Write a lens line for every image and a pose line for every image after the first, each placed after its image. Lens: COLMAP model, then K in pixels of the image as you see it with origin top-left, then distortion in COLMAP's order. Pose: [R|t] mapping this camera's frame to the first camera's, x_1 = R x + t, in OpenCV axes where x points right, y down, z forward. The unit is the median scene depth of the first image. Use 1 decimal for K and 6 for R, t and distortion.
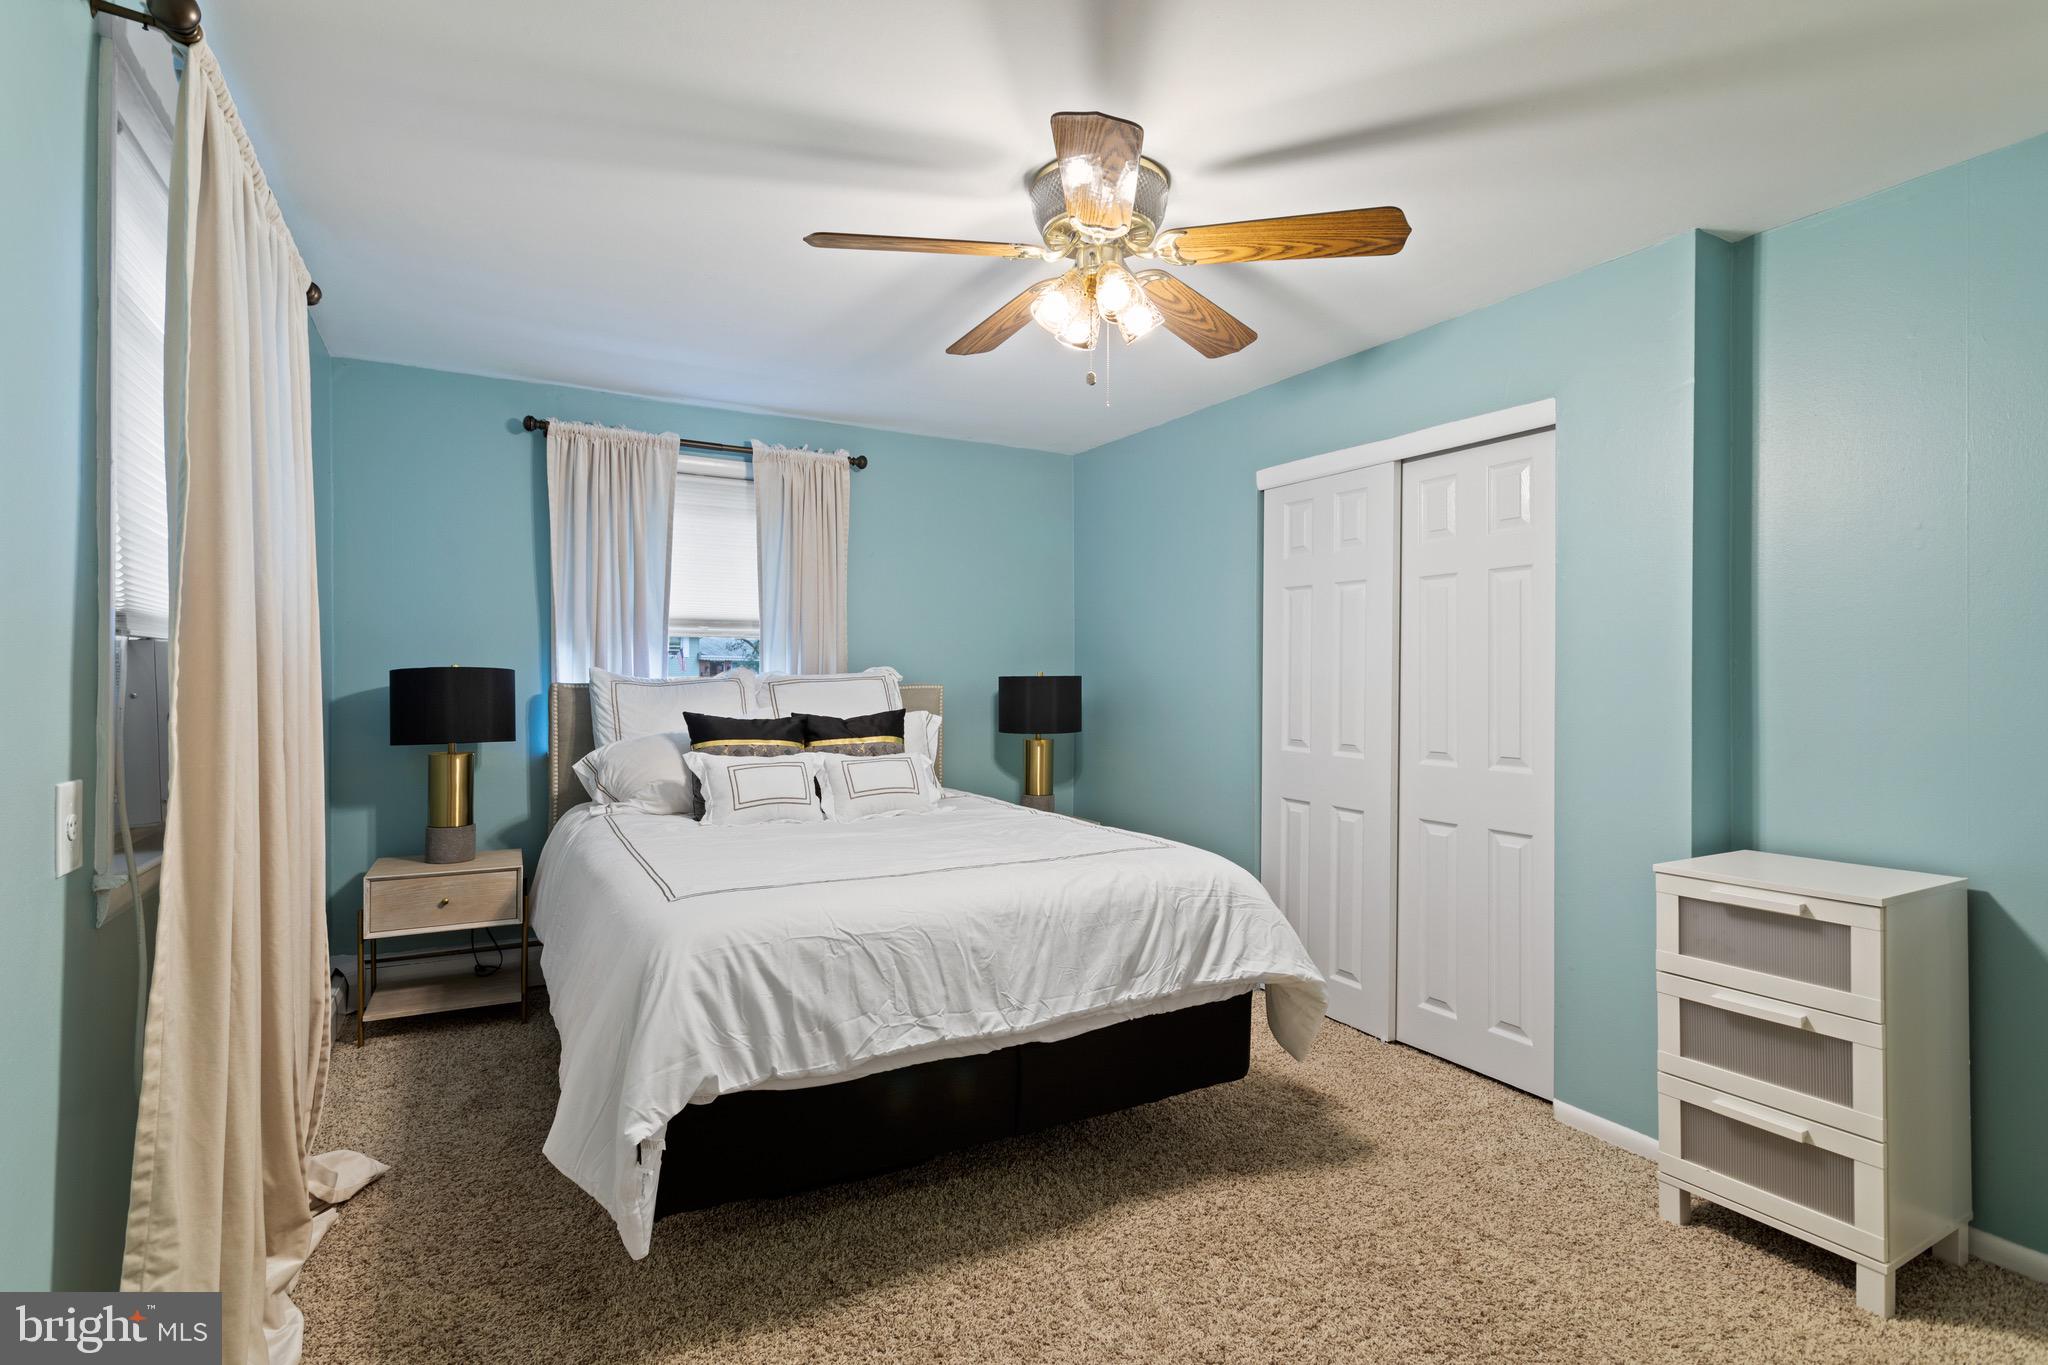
lens RADIAL K [[974.1, 0, 1013.6], [0, 974.1, 709.7], [0, 0, 1]] dist [-0.000261, 0.000248]
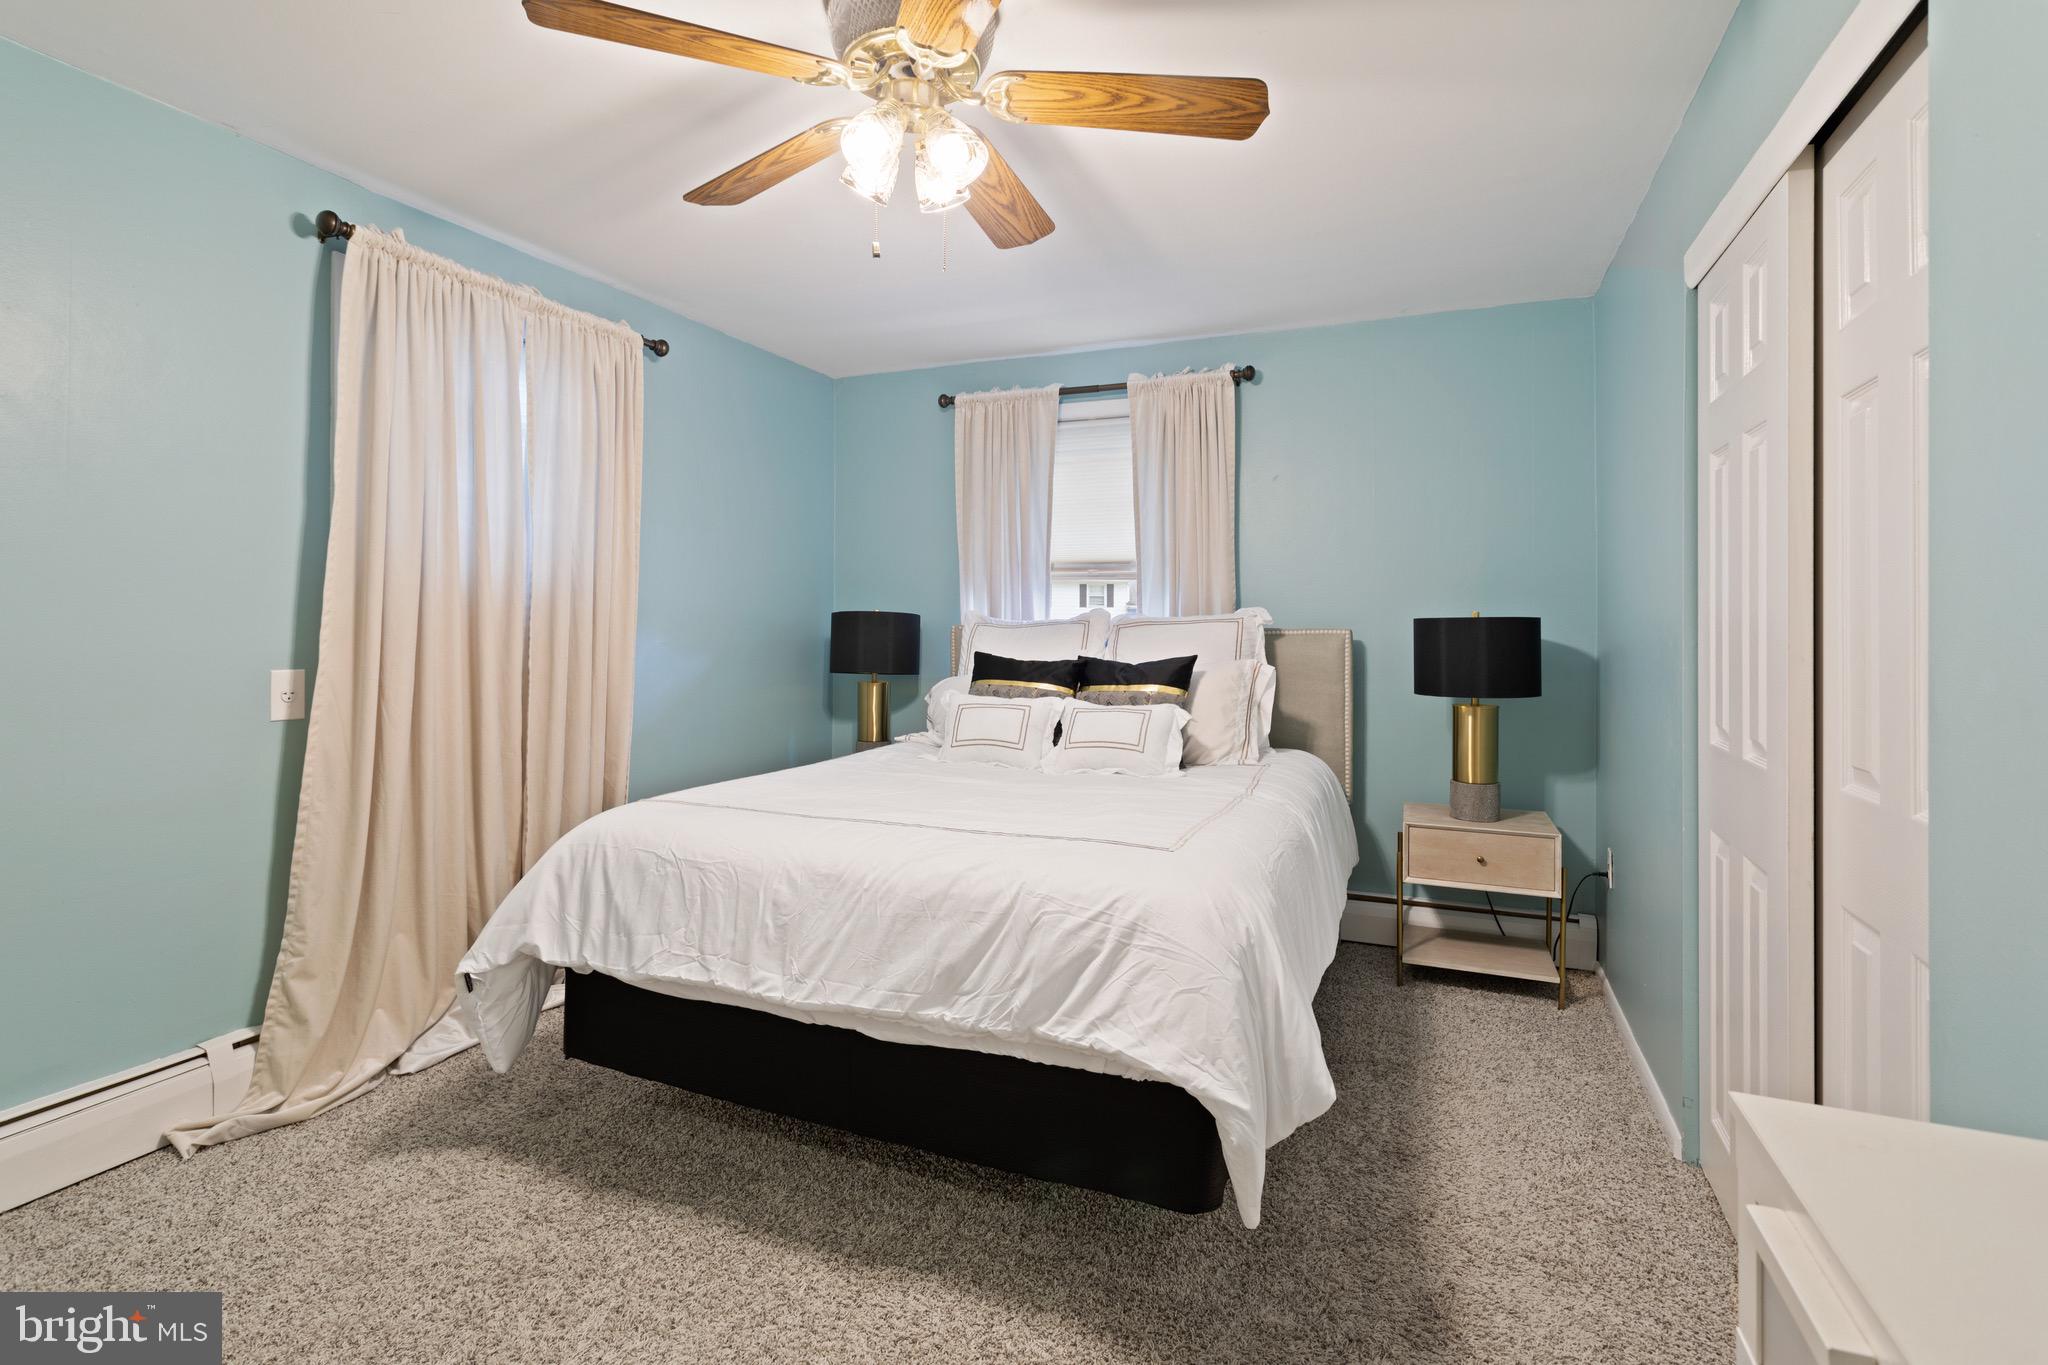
lens RADIAL K [[1002.5, 0, 1015.1], [0, 1002.5, 643.5], [0, 0, 1]] dist [0.000191, 0.000071]
pose [[0.611953, 0.012673, -0.790792, 0.762483], [-0.028353, 0.999580, -0.005923, -0.002012], [0.790385, 0.026046, 0.612056, 0.525377]]
